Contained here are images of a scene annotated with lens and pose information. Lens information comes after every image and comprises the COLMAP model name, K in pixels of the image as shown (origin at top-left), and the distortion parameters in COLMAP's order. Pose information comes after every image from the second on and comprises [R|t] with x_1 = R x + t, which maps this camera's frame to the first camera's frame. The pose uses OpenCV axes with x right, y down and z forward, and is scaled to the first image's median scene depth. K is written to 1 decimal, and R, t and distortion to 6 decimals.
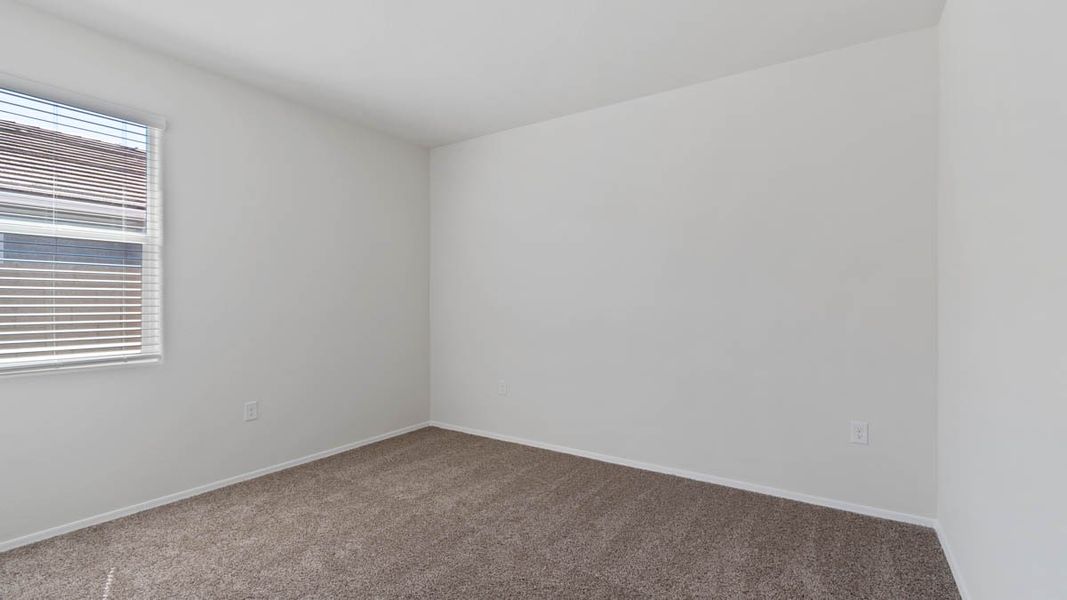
lens RADIAL K [[470.4, 0, 533.5], [0, 470.4, 300.0], [0, 0, 1]] dist [-0.000125, -0.000219]
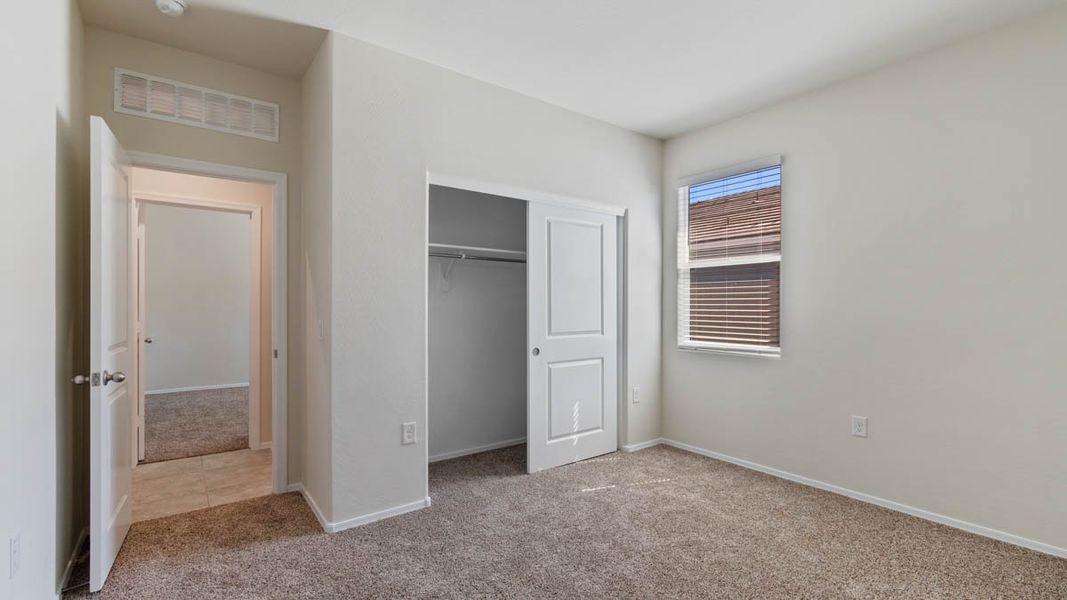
lens RADIAL K [[470.4, 0, 533.5], [0, 470.4, 300.0], [0, 0, 1]] dist [-0.000125, -0.000219]
pose [[-0.334568, -0.021339, -0.942130, 0.586197], [-0.003466, 0.999765, -0.021414, 0.012989], [0.942365, -0.003900, -0.334563, 0.849807]]
